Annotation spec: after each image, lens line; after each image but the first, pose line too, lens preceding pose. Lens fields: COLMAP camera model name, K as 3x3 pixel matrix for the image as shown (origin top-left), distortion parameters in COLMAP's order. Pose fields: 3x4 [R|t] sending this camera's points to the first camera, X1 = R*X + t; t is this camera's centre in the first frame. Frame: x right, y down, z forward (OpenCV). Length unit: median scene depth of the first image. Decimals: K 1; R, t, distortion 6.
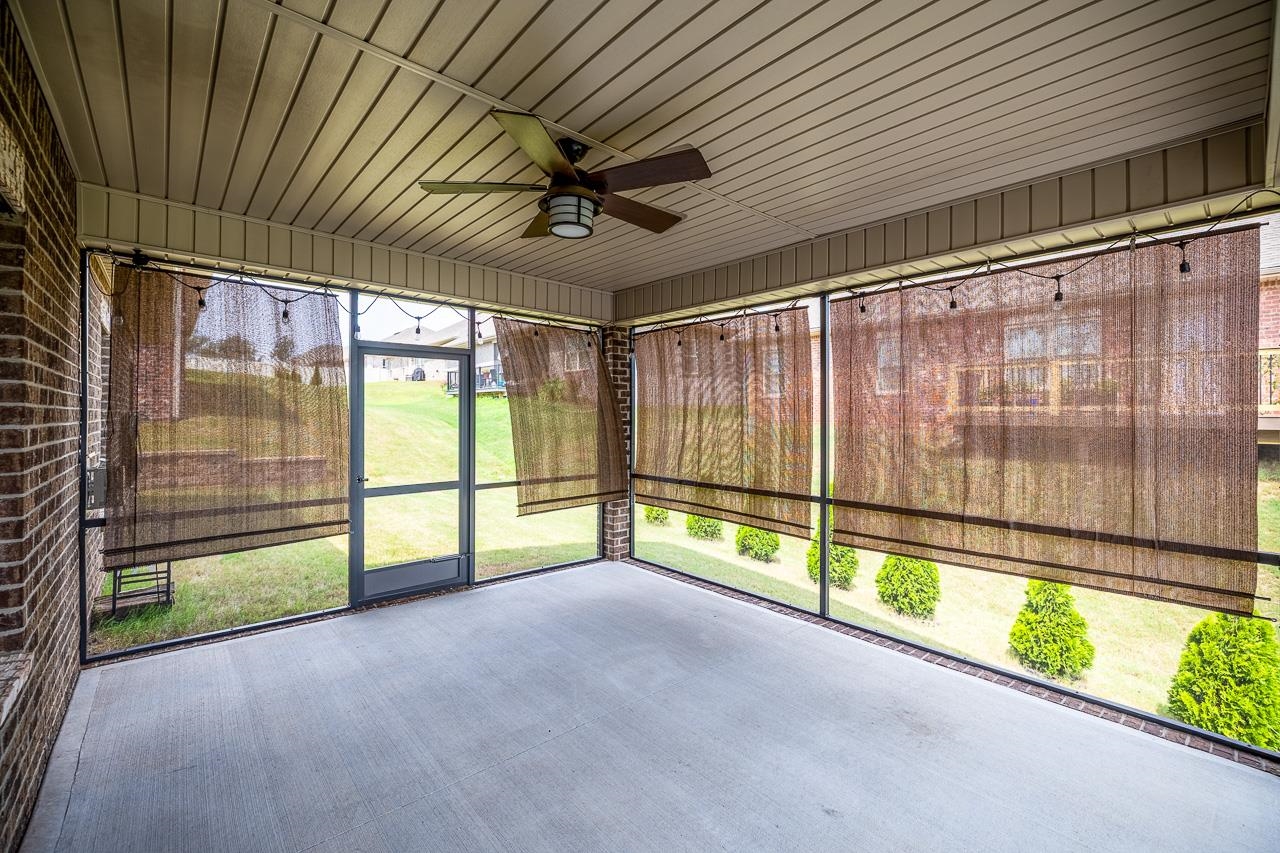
lens RADIAL K [[531.1, 0, 614.8], [0, 531.1, 410.1], [0, 0, 1]] dist [0.004544, -0.000095]
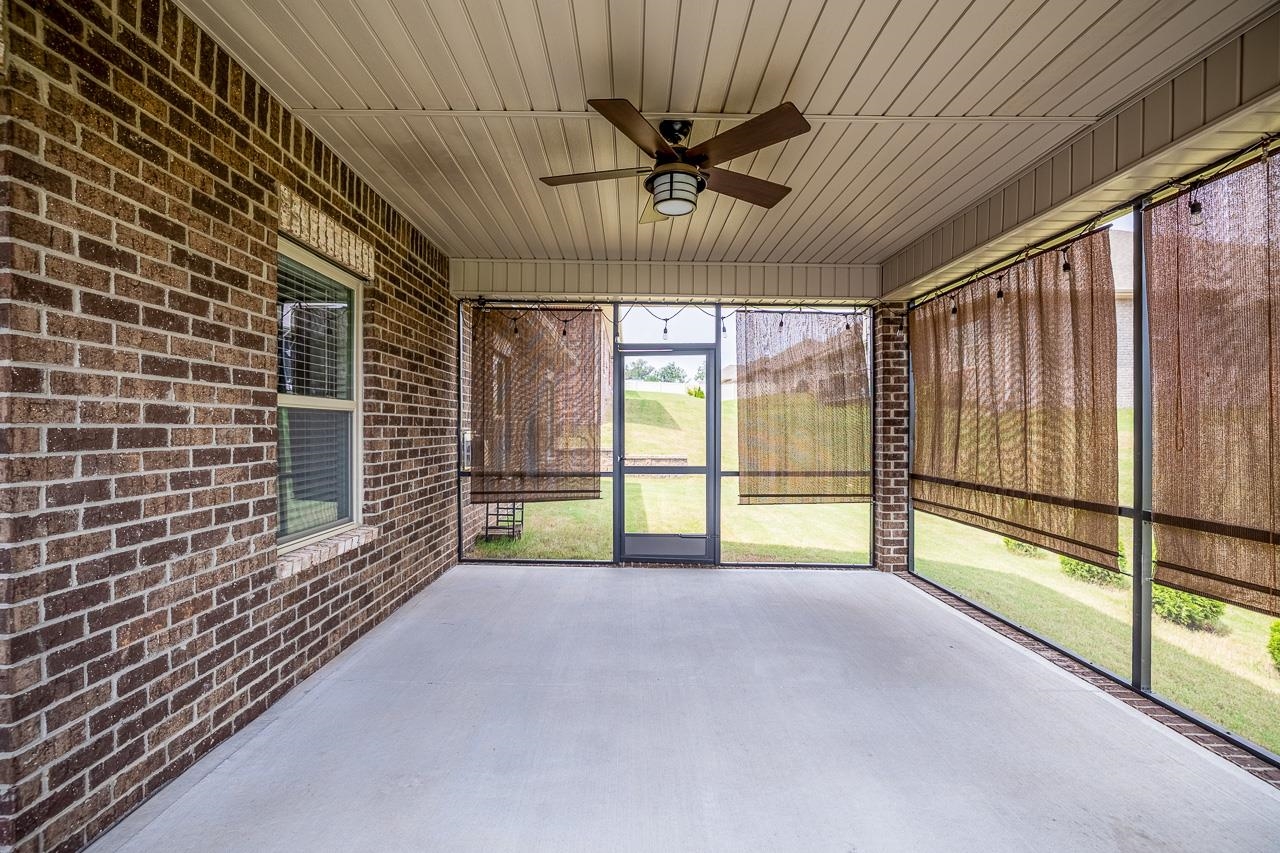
lens RADIAL K [[531.1, 0, 636.2], [0, 531.1, 426.7], [0, 0, 1]] dist [0.004544, -0.000095]
pose [[0.768615, -0.000646, -0.639711, 0.306596], [0.004000, 0.999985, 0.003796, 0.050625], [0.639699, -0.005476, 0.768606, 0.085692]]
